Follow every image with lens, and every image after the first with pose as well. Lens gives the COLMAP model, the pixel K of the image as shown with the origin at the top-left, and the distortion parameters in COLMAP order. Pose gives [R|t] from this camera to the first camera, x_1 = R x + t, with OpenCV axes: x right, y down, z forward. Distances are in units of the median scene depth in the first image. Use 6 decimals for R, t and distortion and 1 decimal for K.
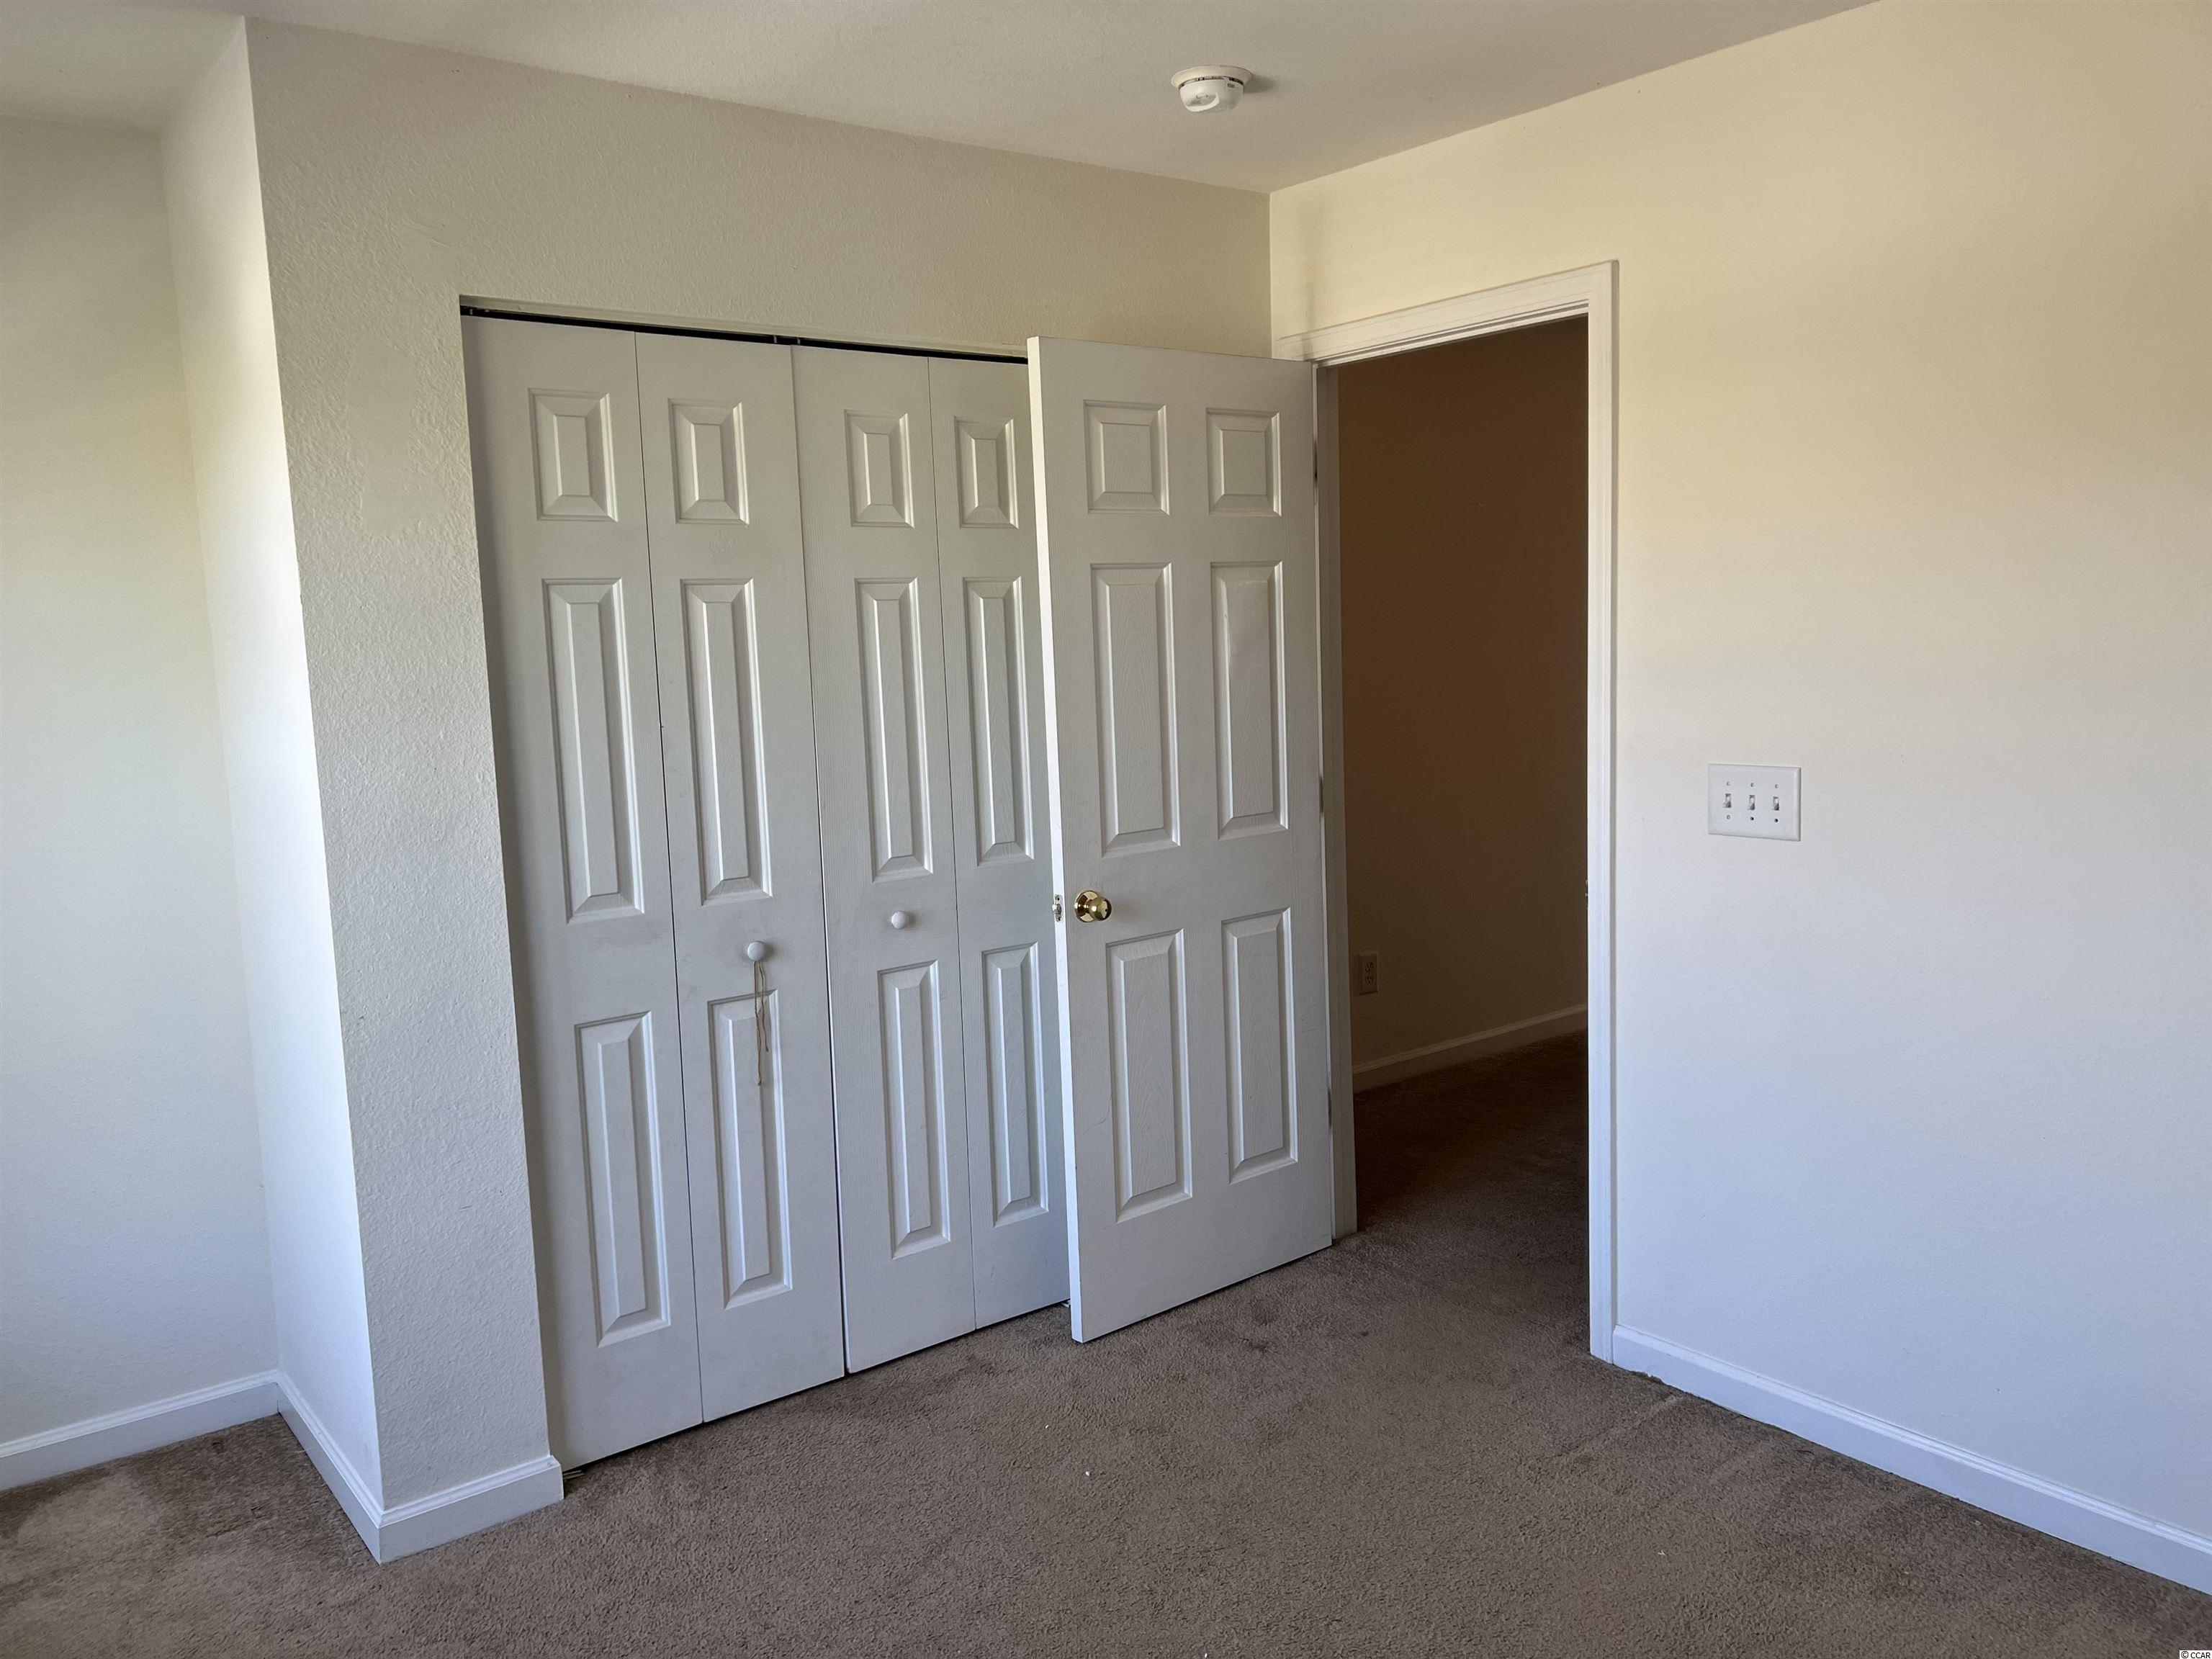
lens RADIAL K [[1651.1, 0, 1108.5], [0, 1651.1, 813.4], [0, 0, 1]] dist [0.042154, -0.051116]
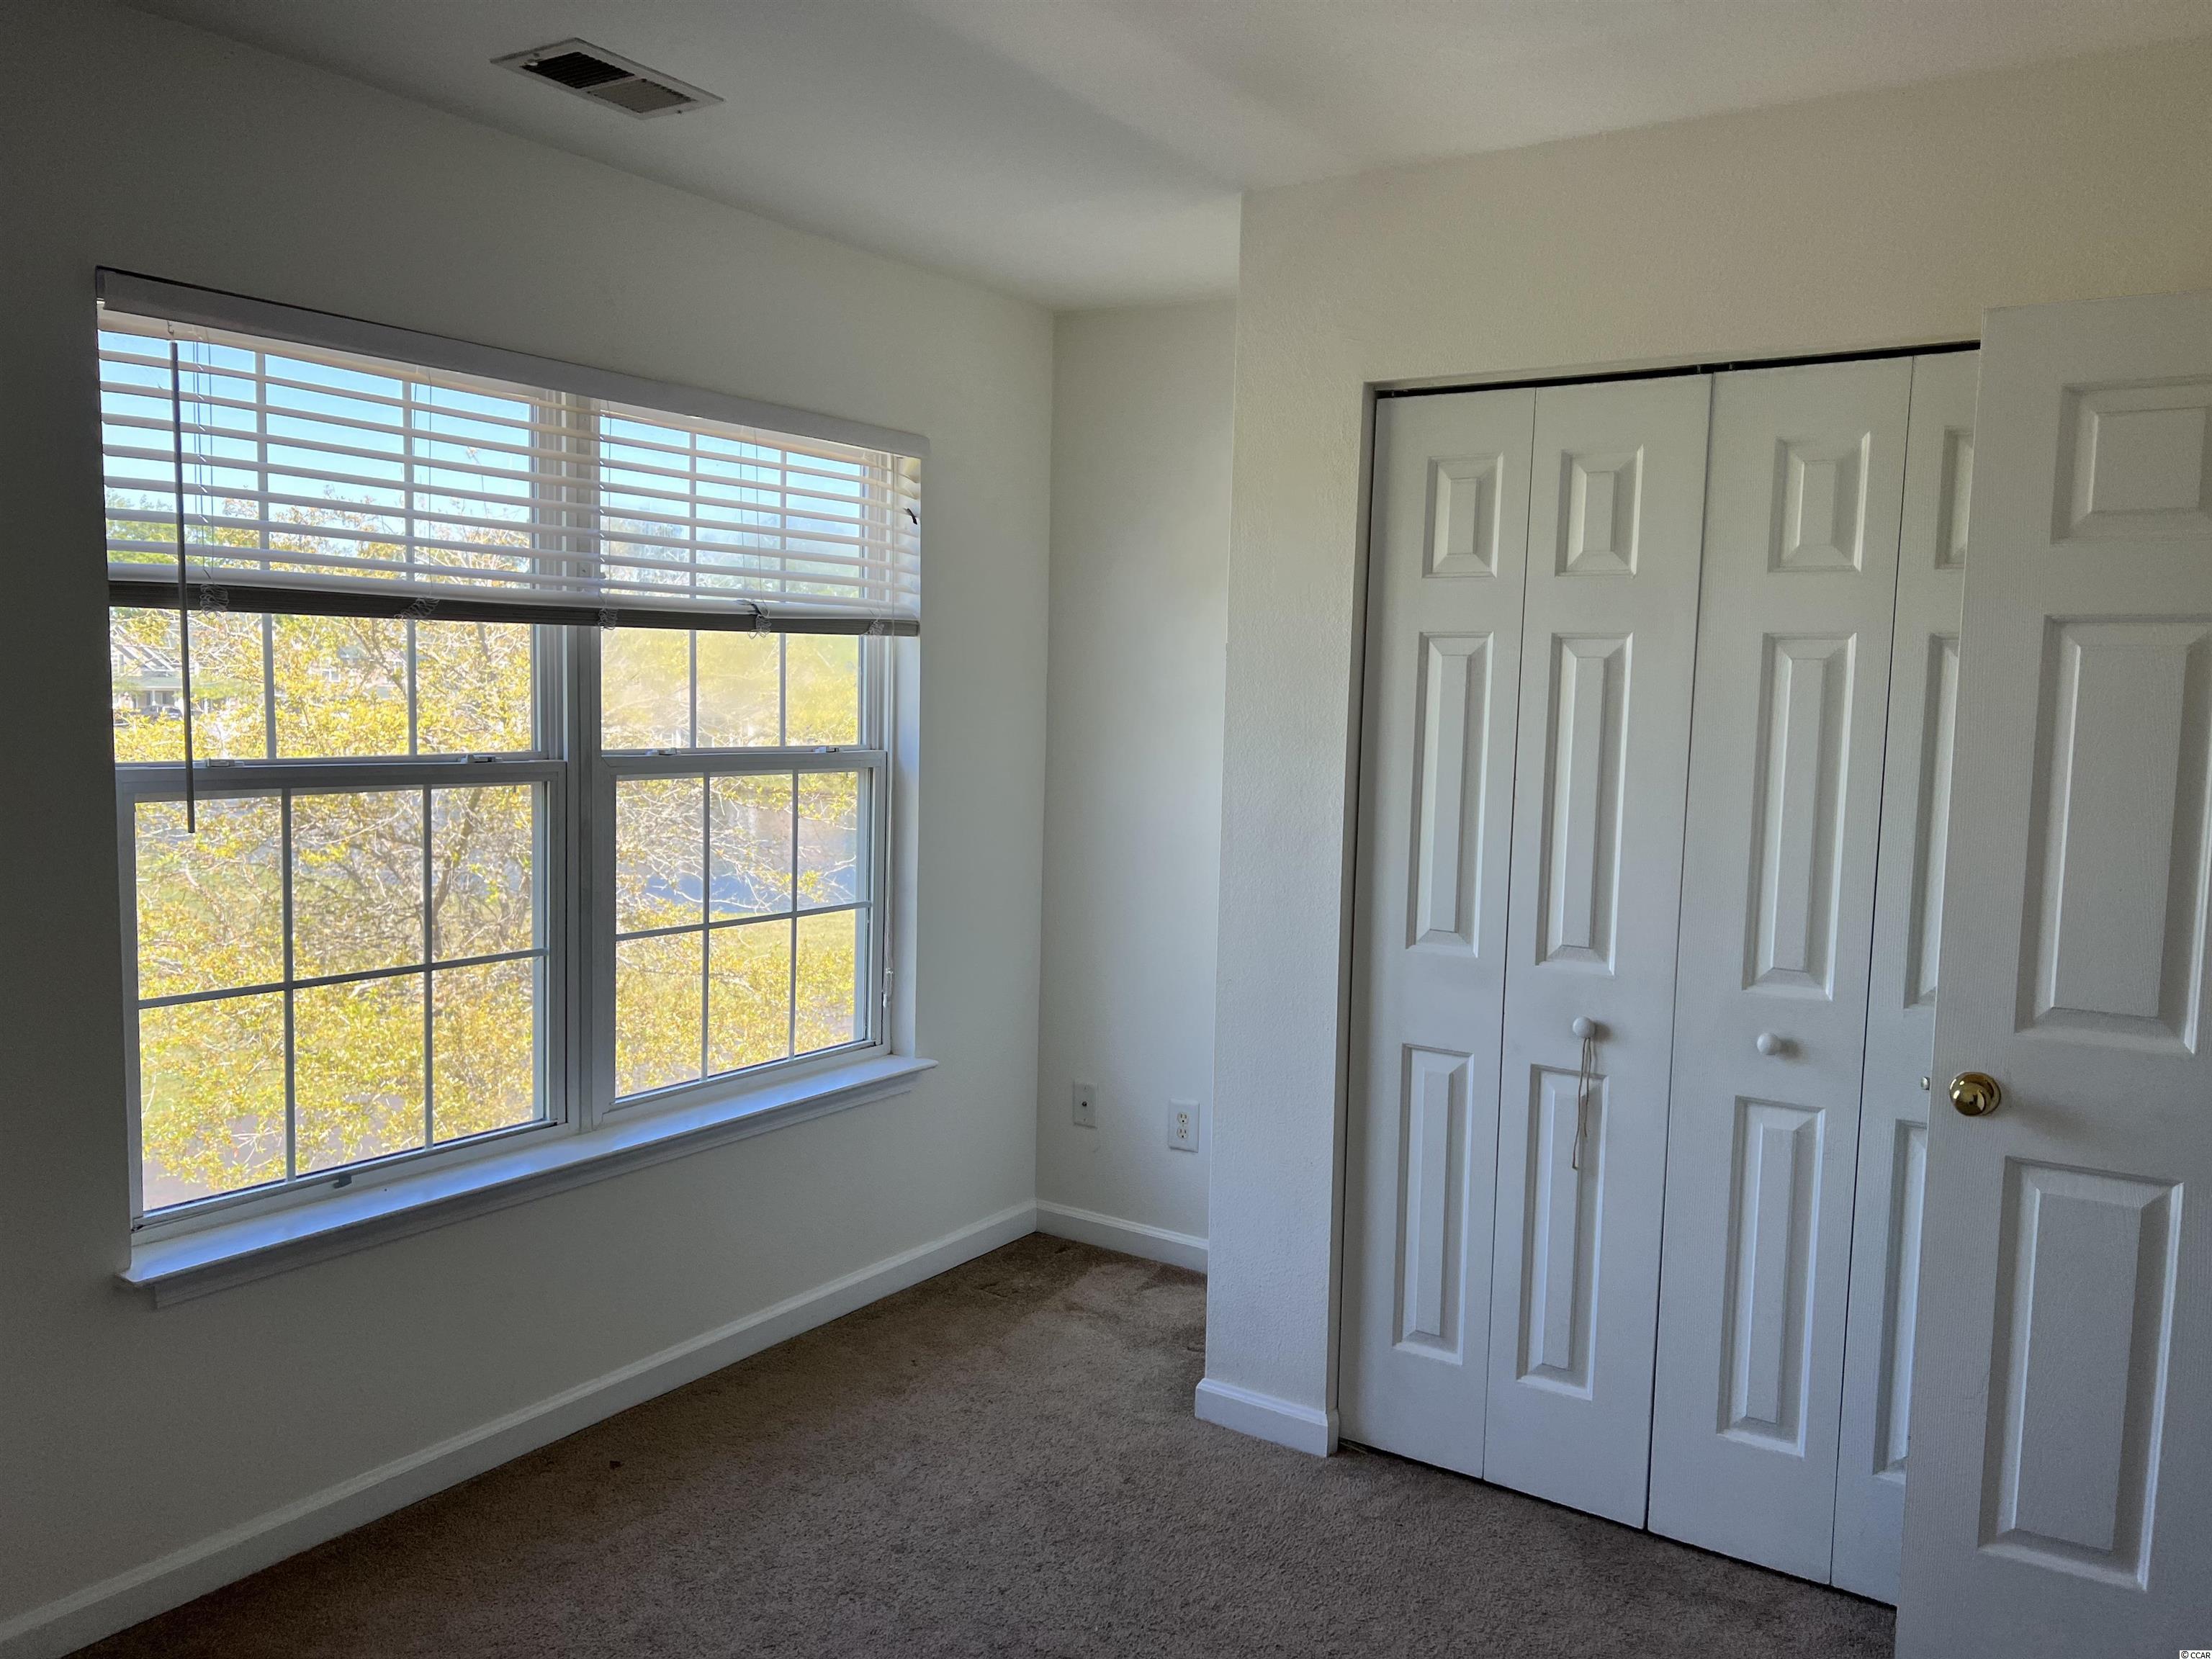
lens RADIAL K [[1651.1, 0, 1109.5], [0, 1651.1, 836.1], [0, 0, 1]] dist [0.042154, -0.051116]
pose [[0.305353, 0.128260, -0.943562, 0.573028], [-0.142713, 0.985860, 0.087825, -0.067573], [0.941484, 0.107841, 0.319340, 0.428357]]
